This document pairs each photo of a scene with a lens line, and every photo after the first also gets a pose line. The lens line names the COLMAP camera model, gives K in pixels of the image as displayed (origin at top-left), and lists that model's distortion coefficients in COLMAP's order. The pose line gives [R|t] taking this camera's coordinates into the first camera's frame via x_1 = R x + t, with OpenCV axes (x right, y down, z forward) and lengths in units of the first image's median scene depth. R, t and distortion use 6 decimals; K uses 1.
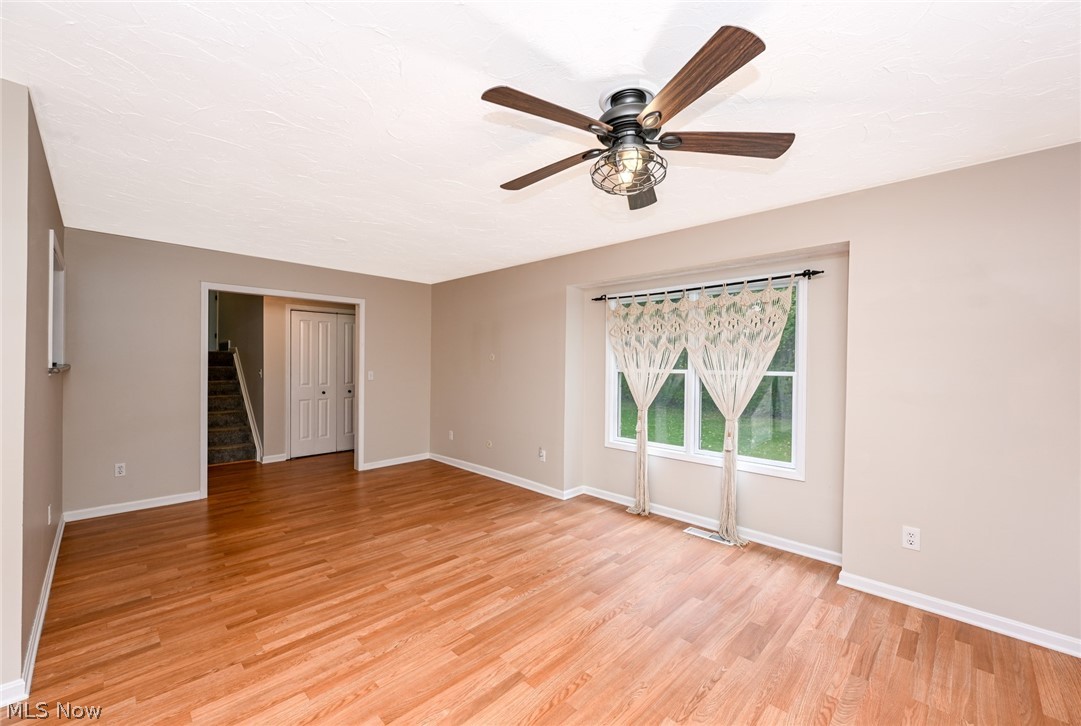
lens RADIAL K [[433.9, 0, 542.9], [0, 433.9, 363.5], [0, 0, 1]] dist [-0.000893, -0.000212]
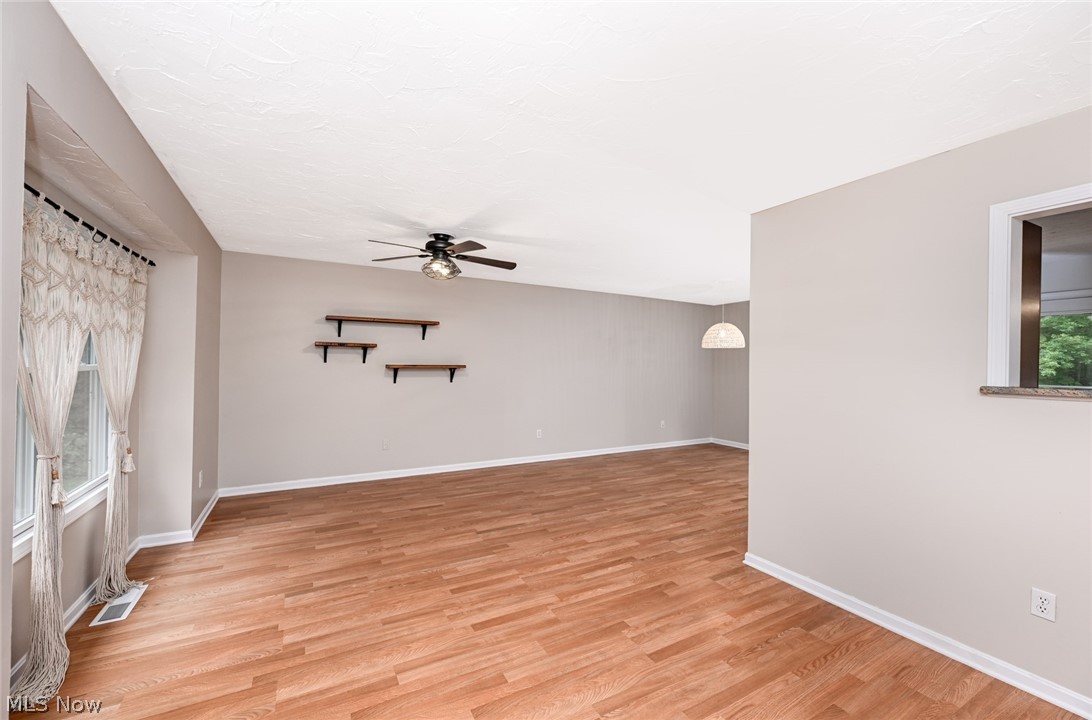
lens RADIAL K [[434.6, 0, 542.1], [0, 434.6, 365.2], [0, 0, 1]] dist [-0.000128, 0.000012]
pose [[-0.959209, -0.028425, 0.281264, -0.605308], [-0.027964, 0.999593, 0.005652, -0.009800], [-0.281310, -0.002443, -0.959614, 2.004853]]
